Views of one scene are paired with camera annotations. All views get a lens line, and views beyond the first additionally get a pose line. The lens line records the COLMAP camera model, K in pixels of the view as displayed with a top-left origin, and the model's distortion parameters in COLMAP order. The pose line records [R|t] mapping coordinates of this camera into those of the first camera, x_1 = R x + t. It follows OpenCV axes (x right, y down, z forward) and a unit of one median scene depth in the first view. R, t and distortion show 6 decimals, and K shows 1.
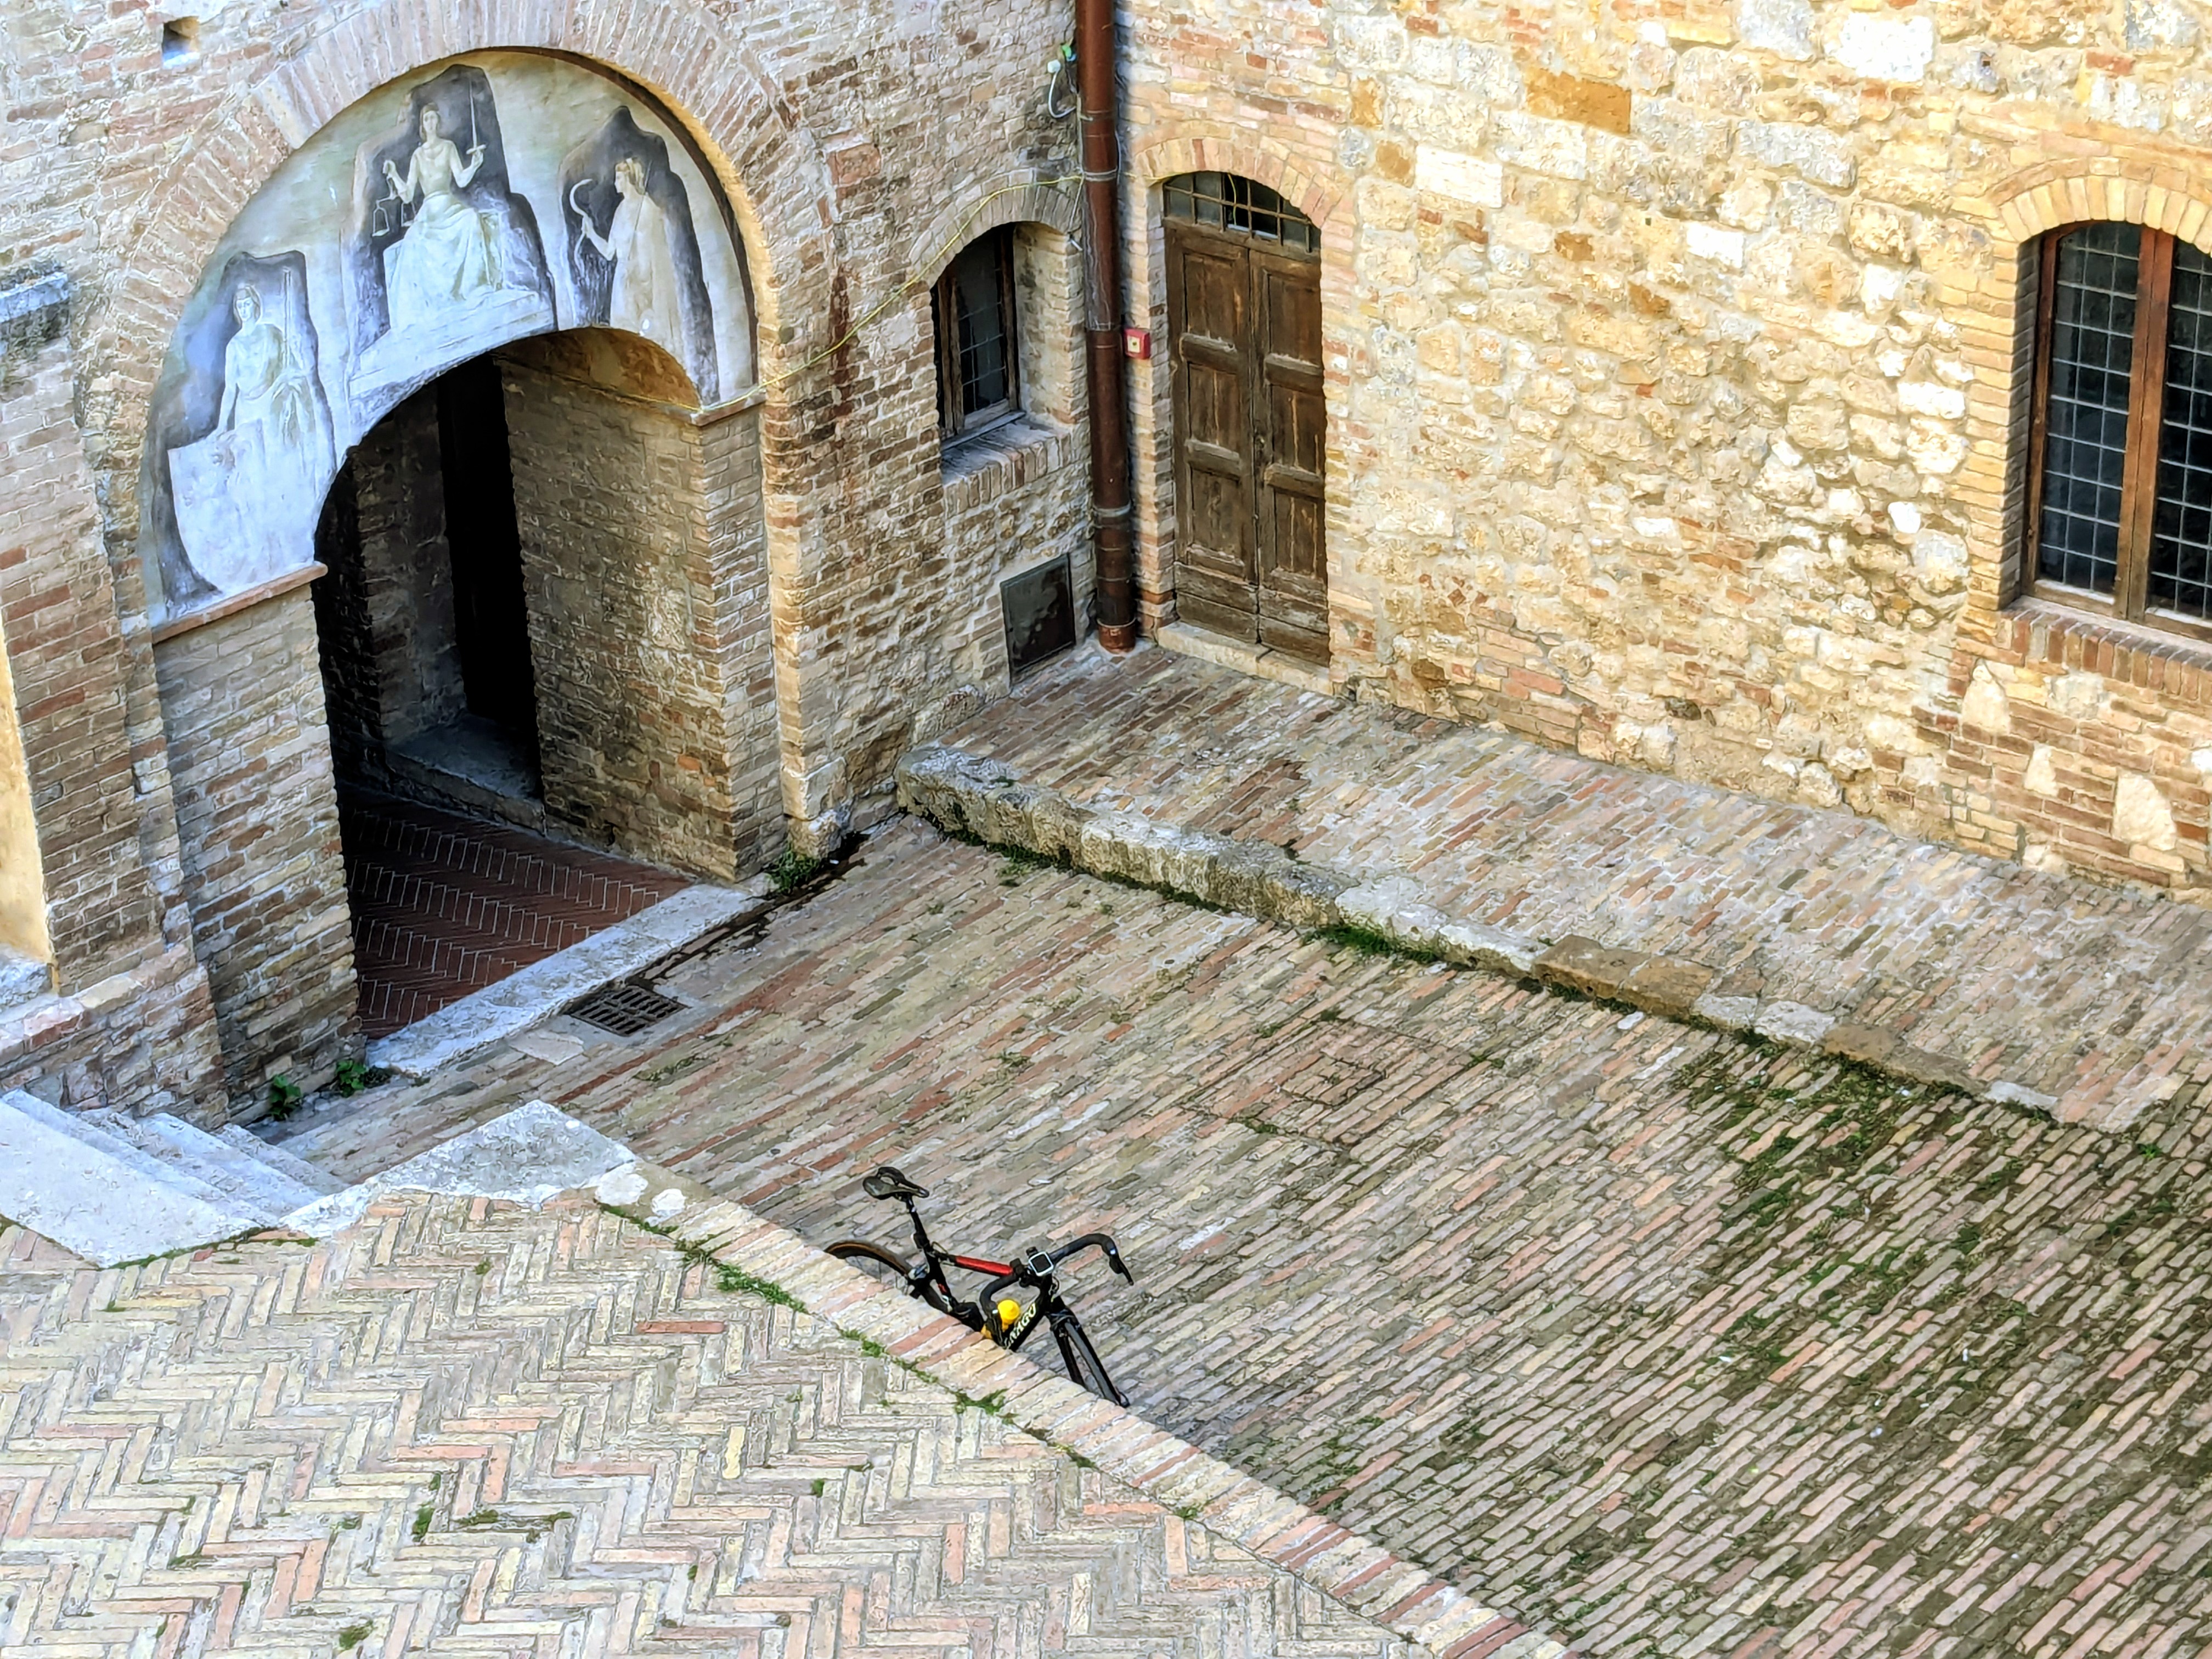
lens RADIAL K [[3034.4, 0, 1052.6], [0, 3034.4, 836.8], [0, 0, 1]] dist [0.139665, -0.422520]
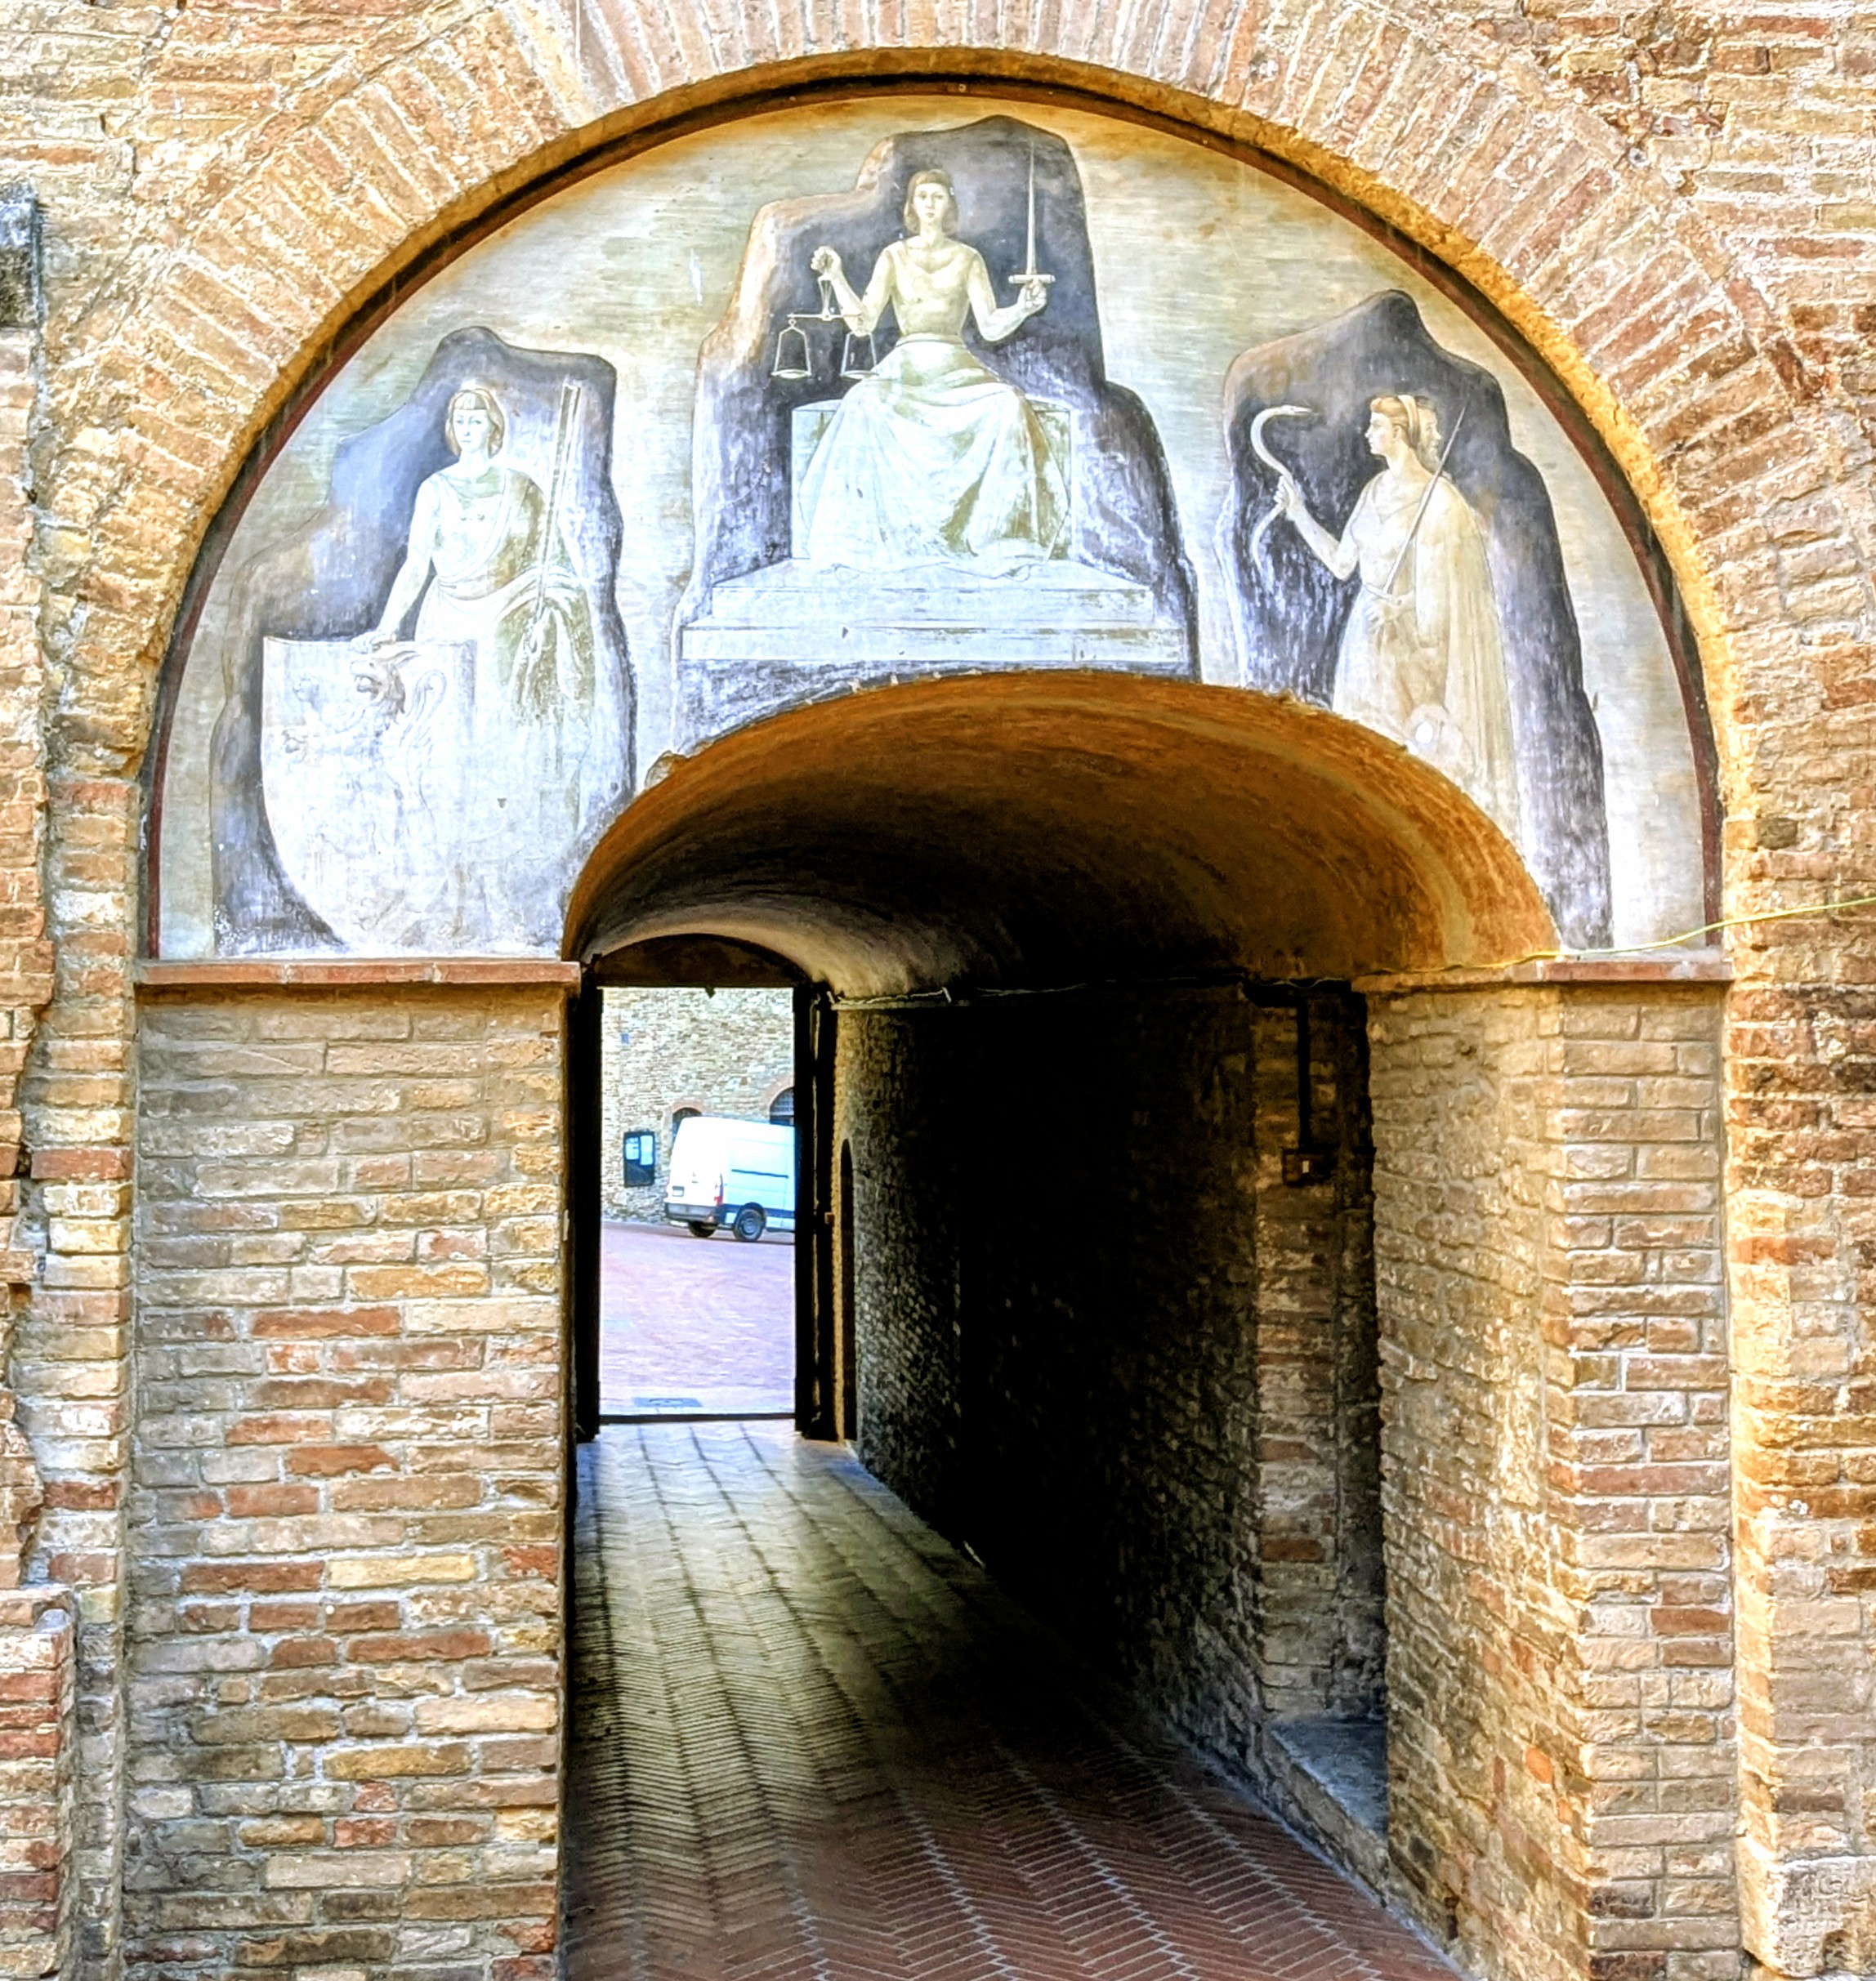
lens RADIAL K [[2322.5, 0, 797.0], [0, 2322.5, 930.7], [0, 0, 1]] dist [0.021592, -0.061618]
pose [[0.708235, -0.000153, -0.705977, 0.068224], [-0.334317, 0.880693, -0.335577, 0.026325], [0.621800, 0.473687, 0.623687, 0.738103]]
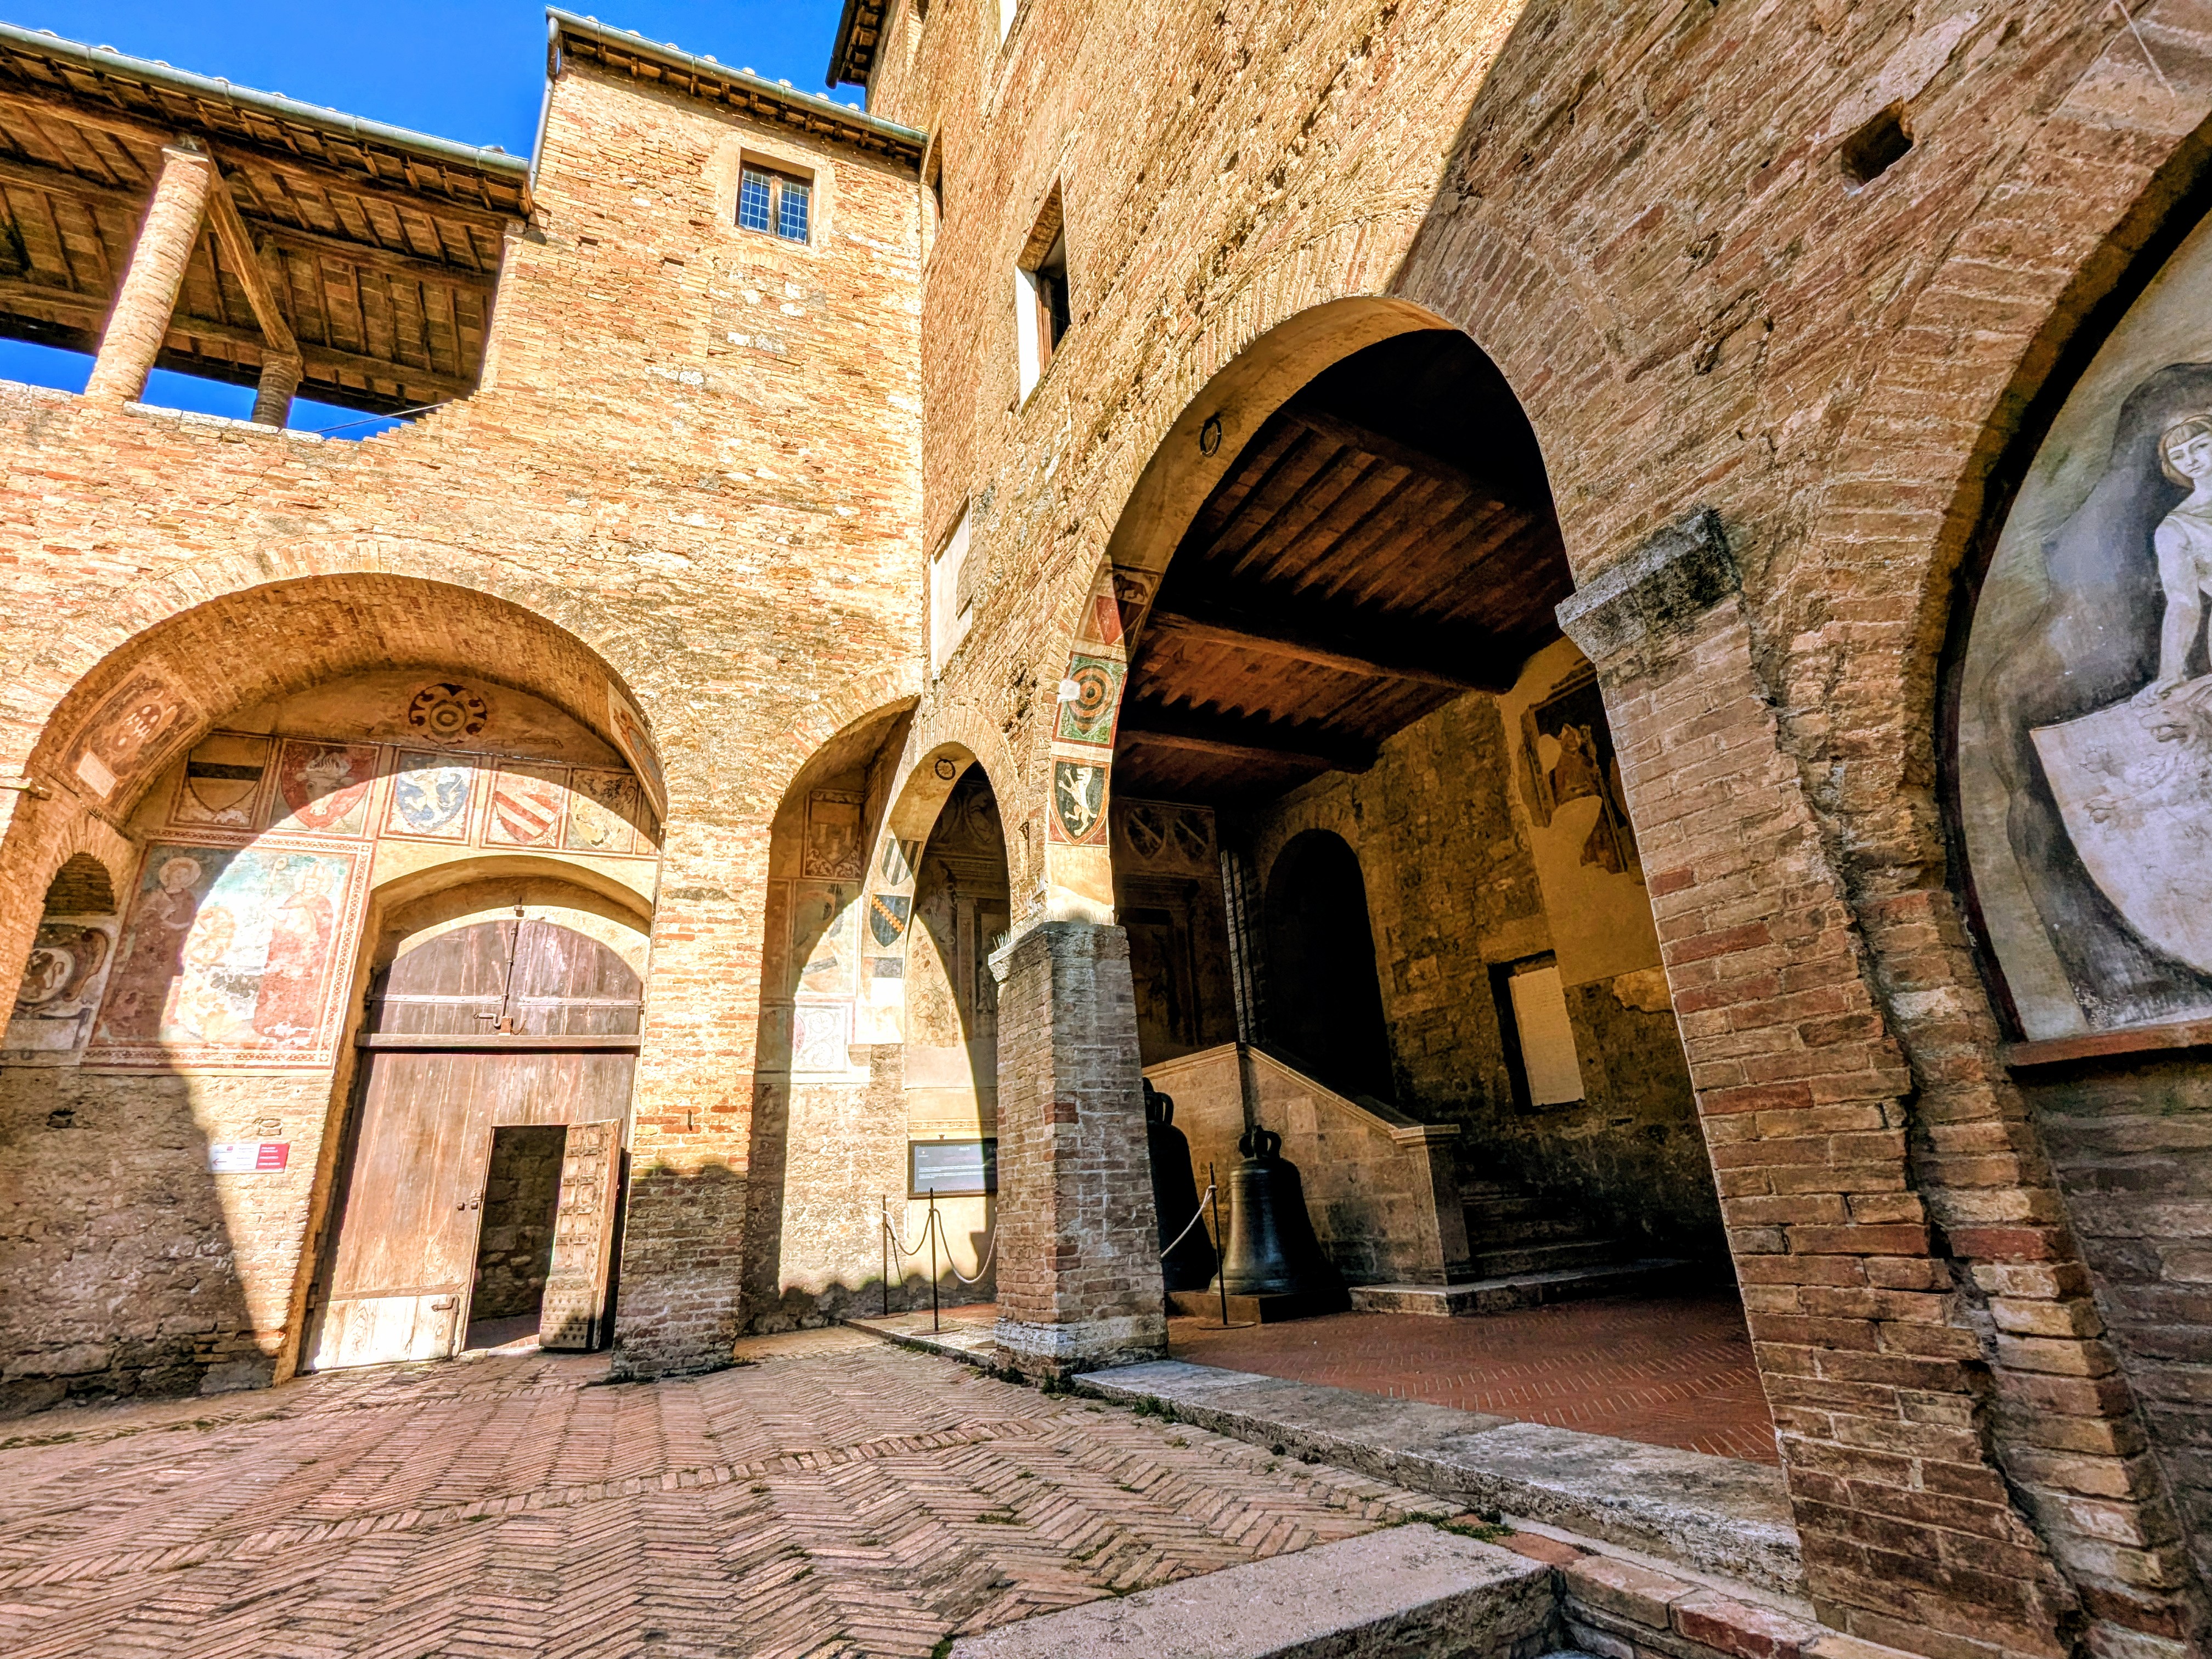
lens RADIAL K [[1053.3, 0, 1108.0], [0, 1053.3, 823.9], [0, 0, 1]] dist [0.001891, 0.001421]
pose [[-0.380222, -0.273363, -0.883574, -0.035303], [-0.360100, 0.923696, -0.130817, -0.014303], [0.851915, 0.268436, -0.449648, 0.846239]]
